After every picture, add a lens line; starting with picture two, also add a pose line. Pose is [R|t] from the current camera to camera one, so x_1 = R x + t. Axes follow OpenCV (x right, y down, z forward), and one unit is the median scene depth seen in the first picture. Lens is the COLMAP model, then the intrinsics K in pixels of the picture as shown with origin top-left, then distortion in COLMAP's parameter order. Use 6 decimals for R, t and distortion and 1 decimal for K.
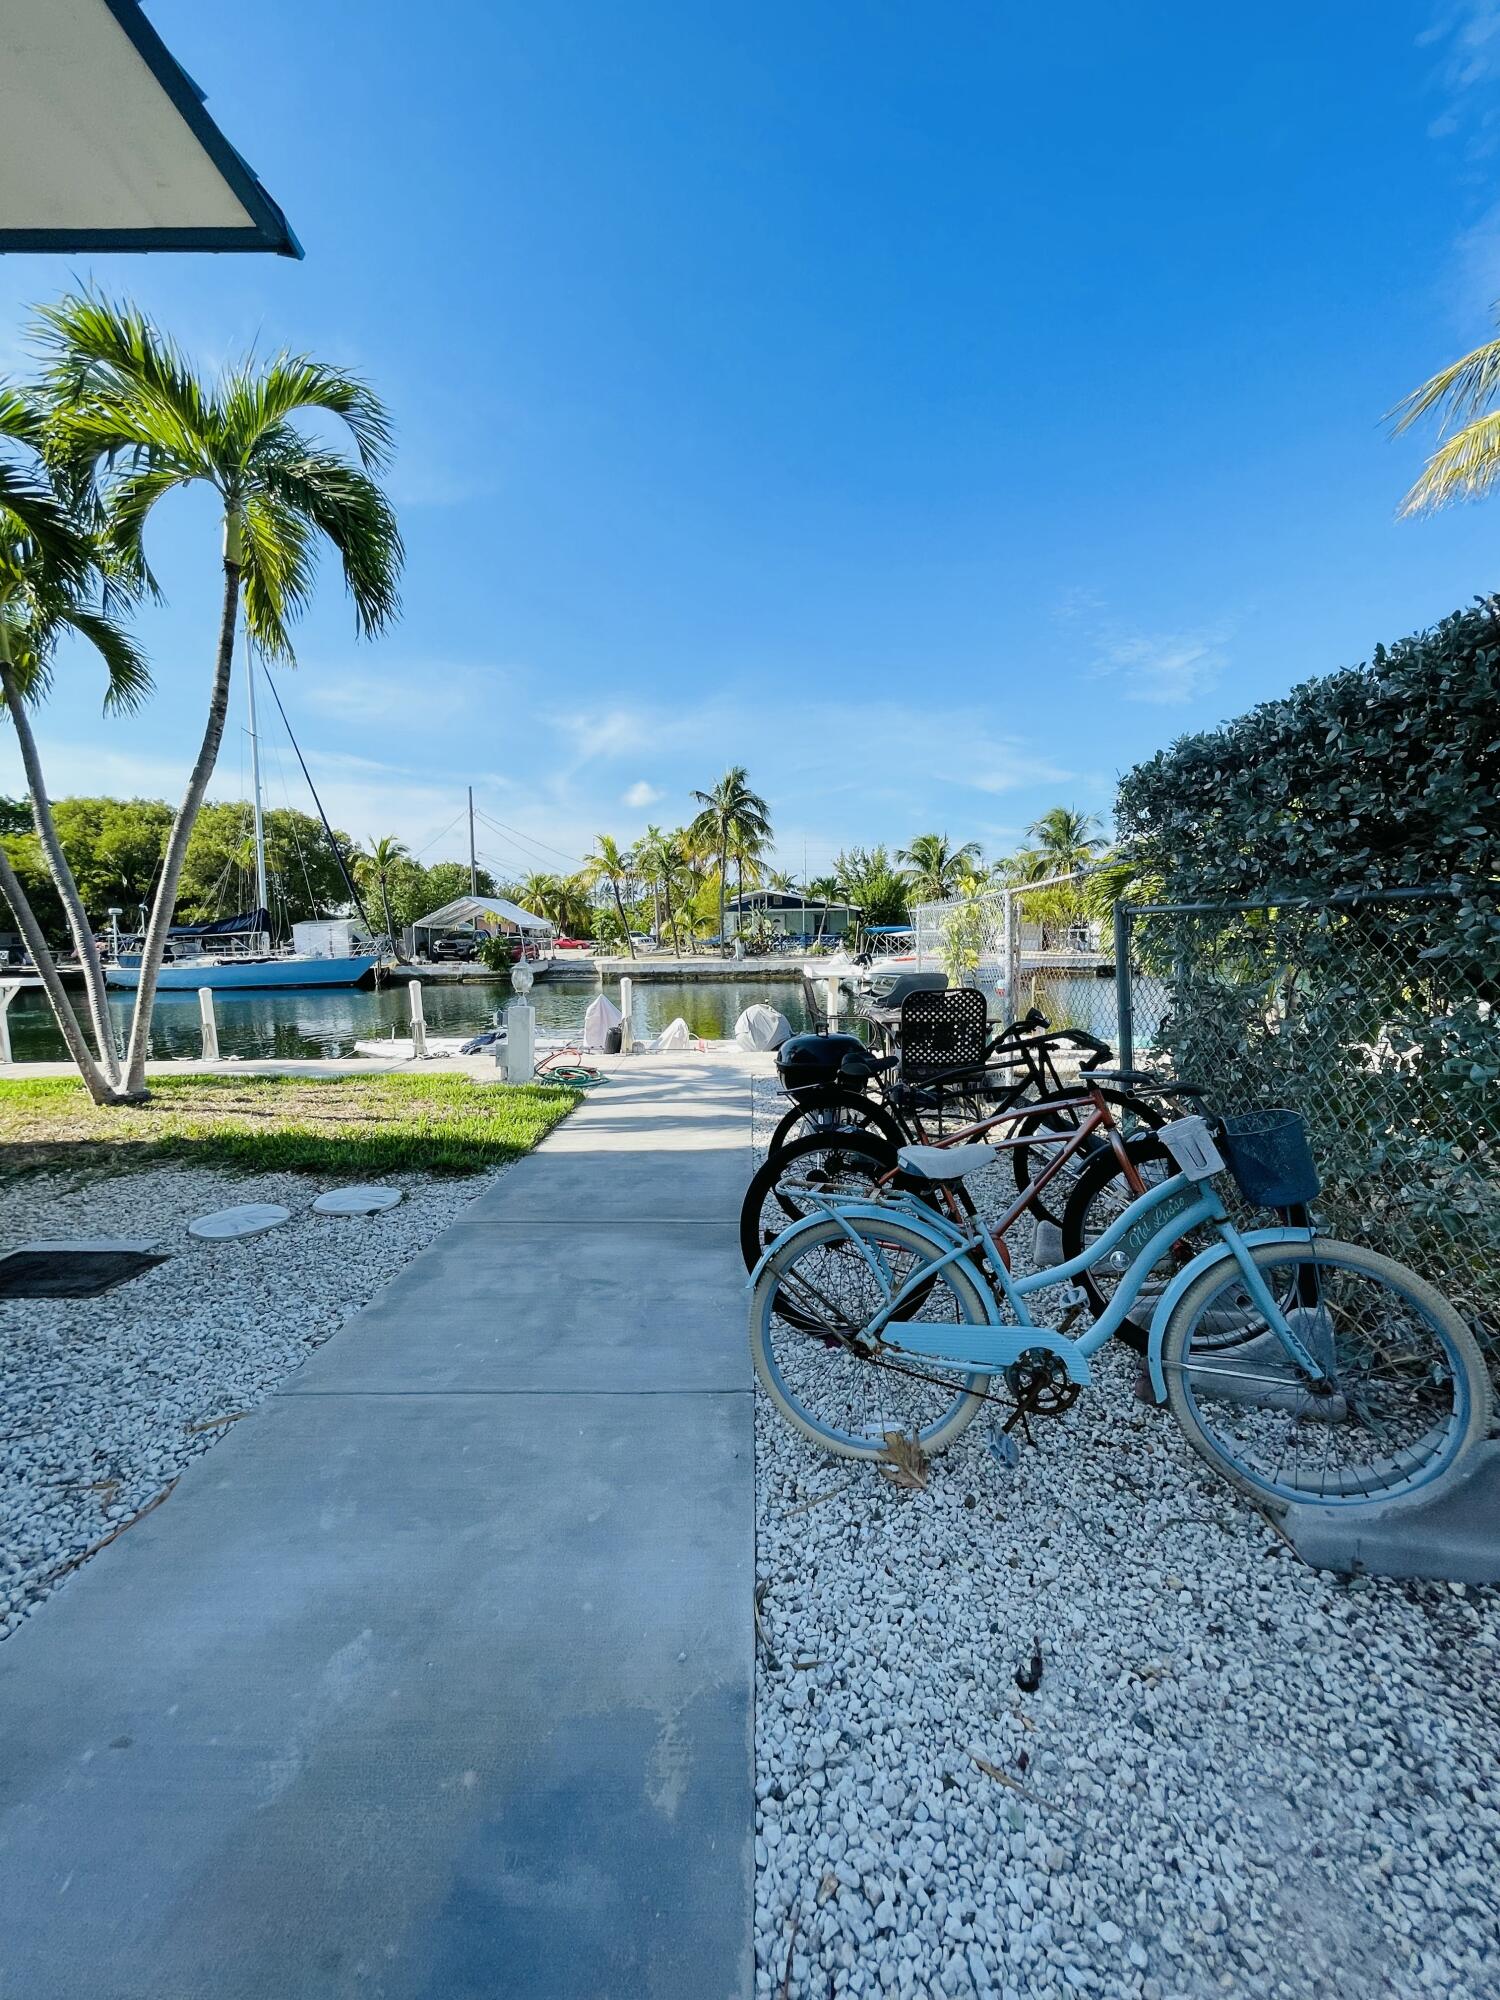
lens RADIAL K [[805.3, 0, 746.1], [0, 805.3, 992.7], [0, 0, 1]] dist [-0.012335, 0.002332]
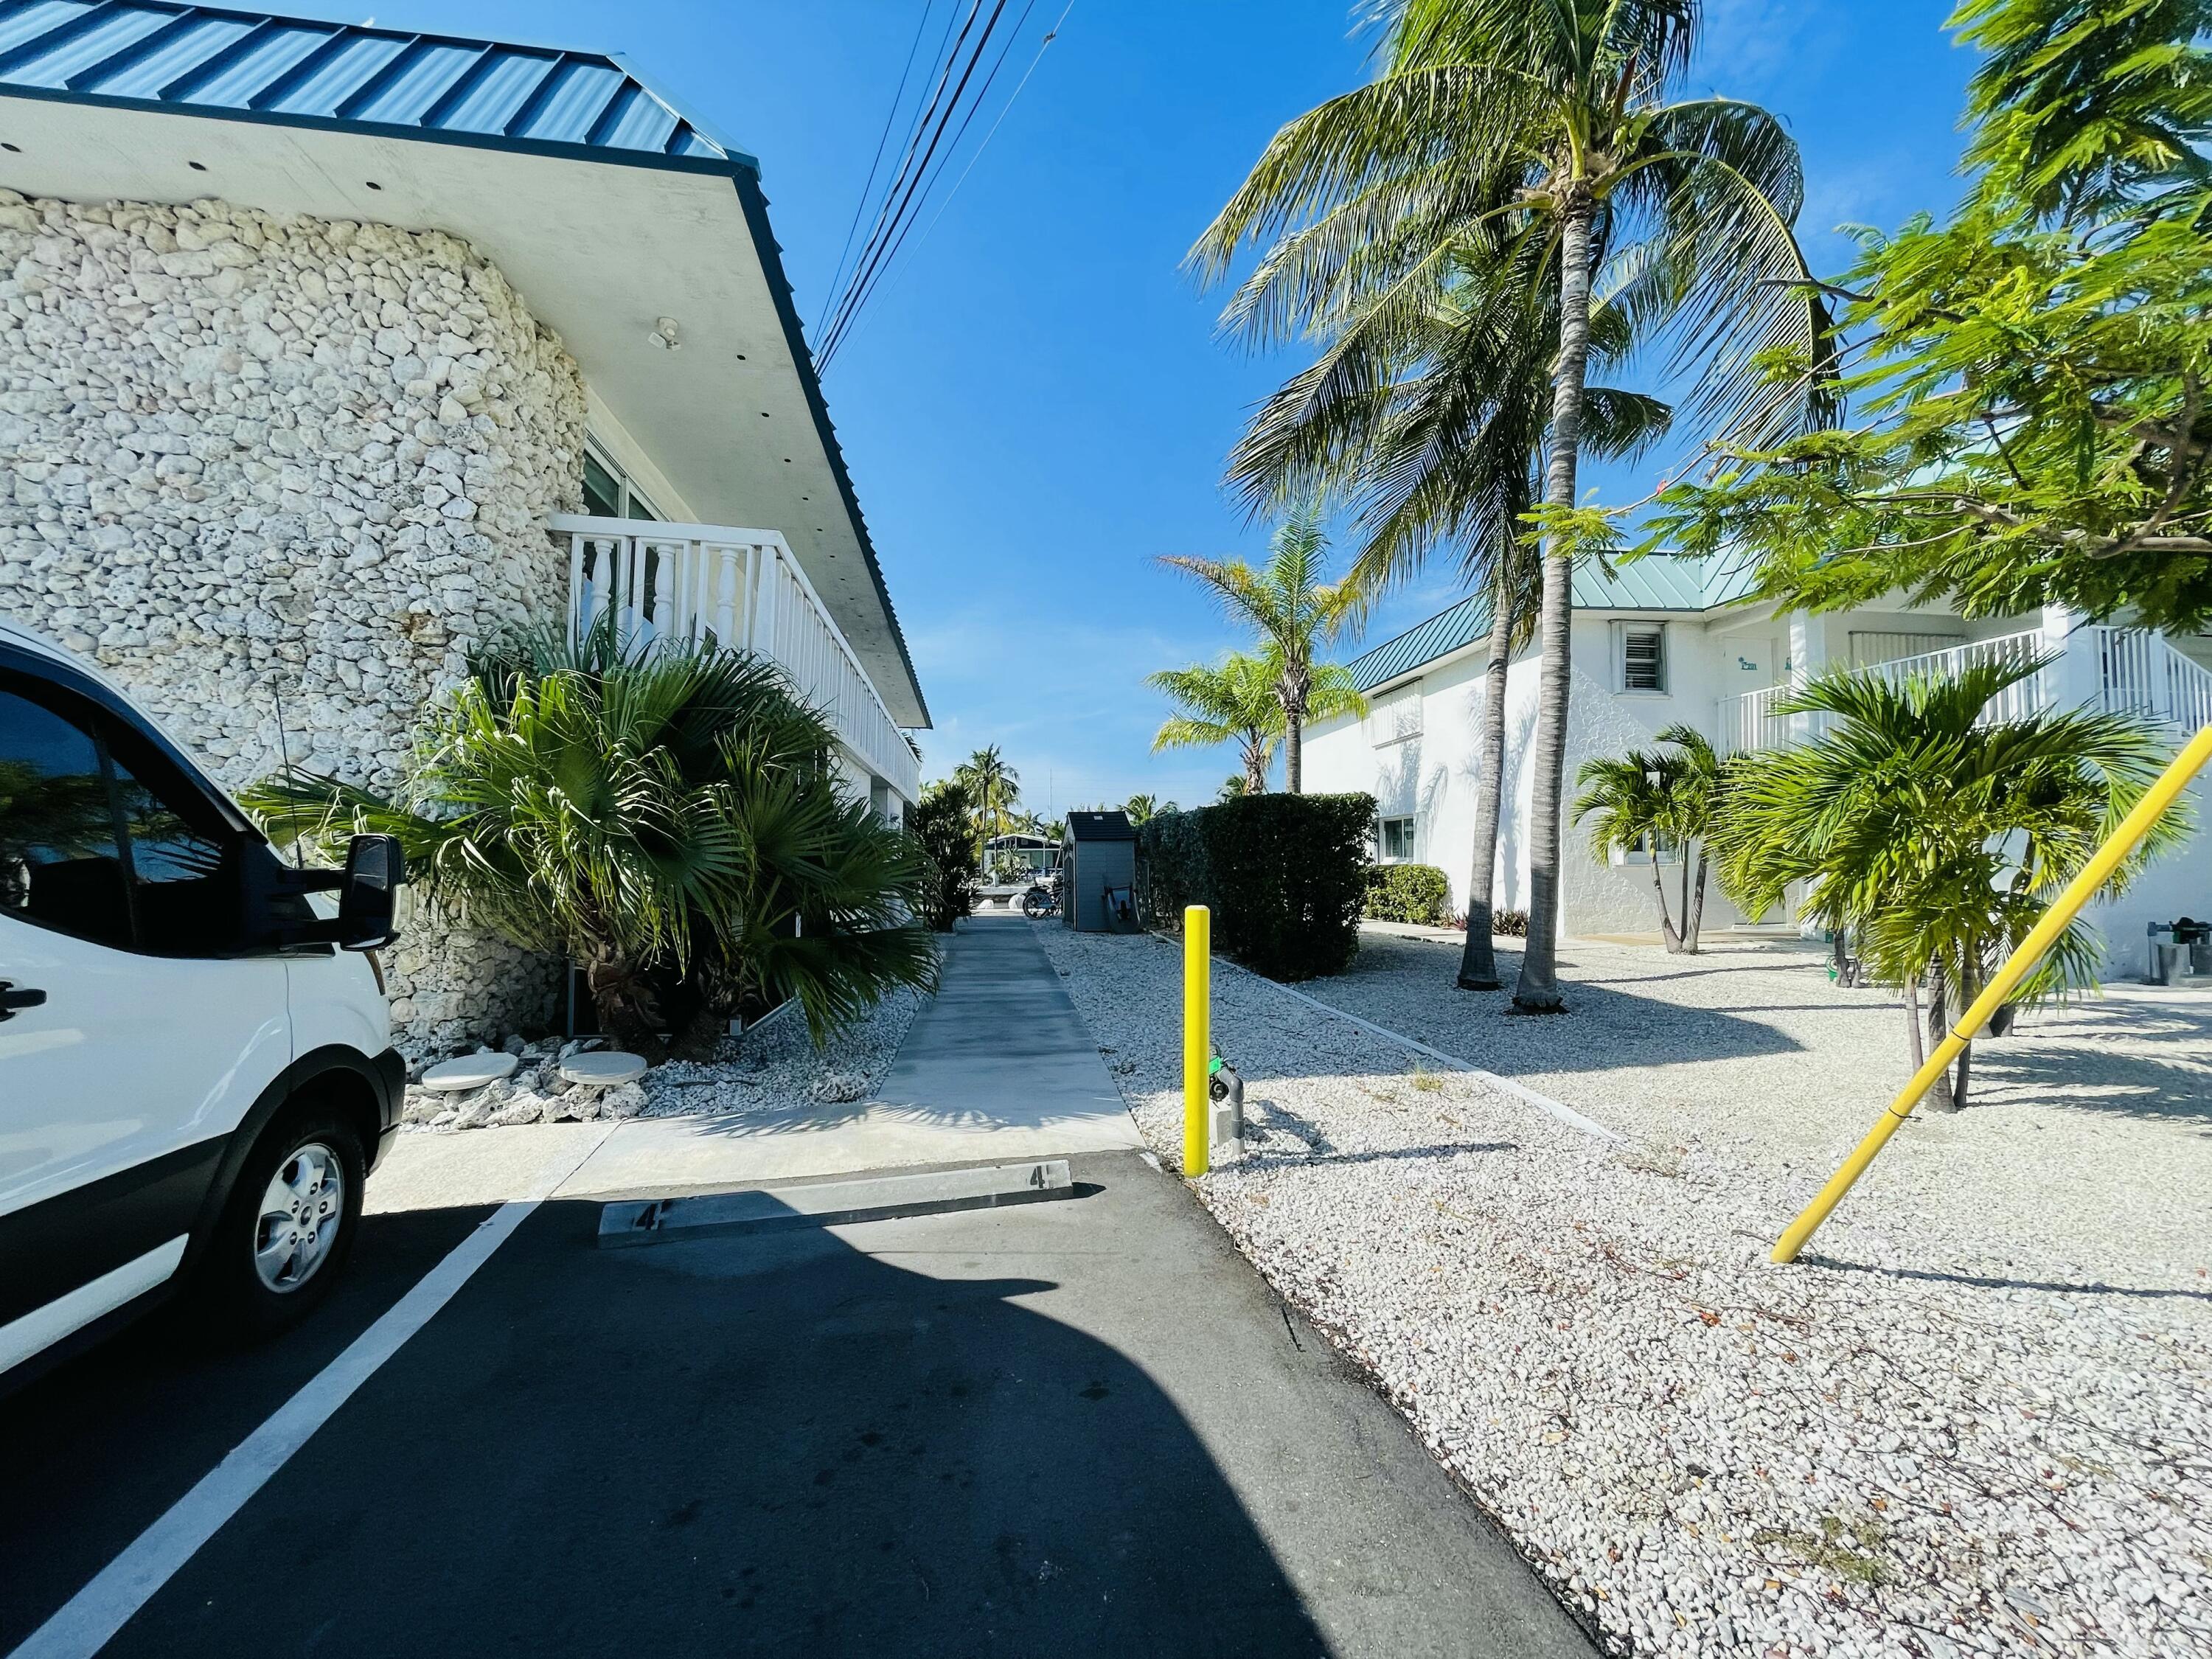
lens RADIAL K [[890.7, 0, 1118.0], [0, 890.7, 824.4], [0, 0, 1]] dist [-0.012335, 0.002332]
pose [[0.989334, 0.015715, 0.144812, -0.023510], [0.002212, 0.992428, -0.122811, 0.040901], [-0.145646, 0.121822, 0.981808, -0.520727]]
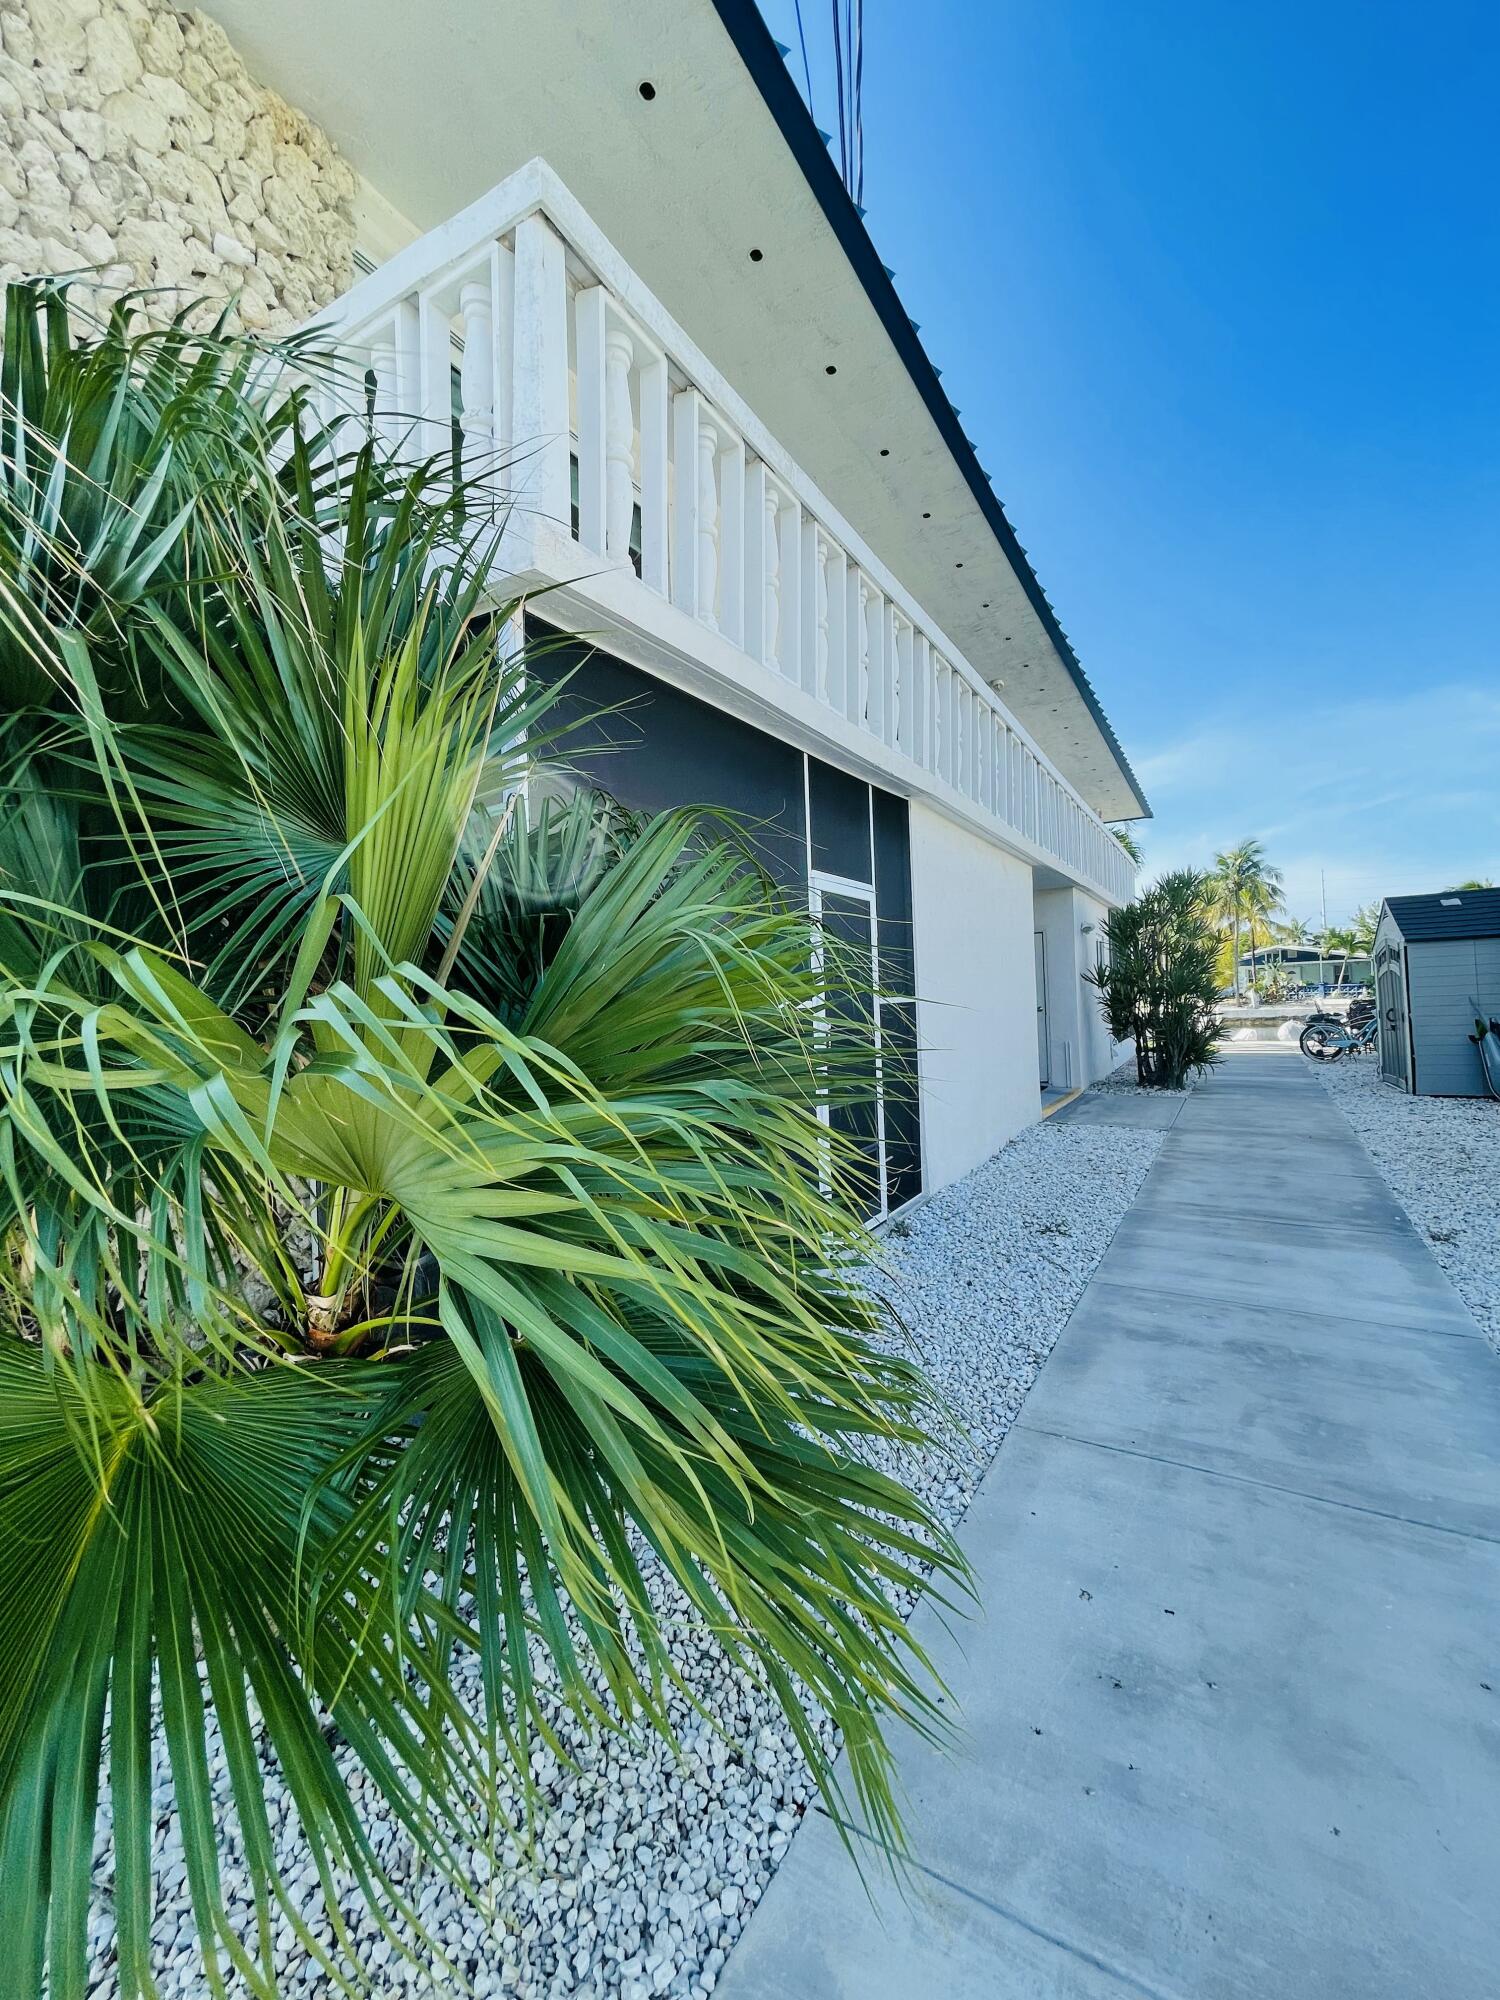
lens RADIAL K [[805.3, 0, 743.3], [0, 805.3, 994.7], [0, 0, 1]] dist [-0.012335, 0.002332]
pose [[0.847630, -0.026759, -0.529913, -0.021599], [-0.011000, 0.997627, -0.067972, 0.028184], [0.530474, 0.063444, 0.845324, -0.386978]]
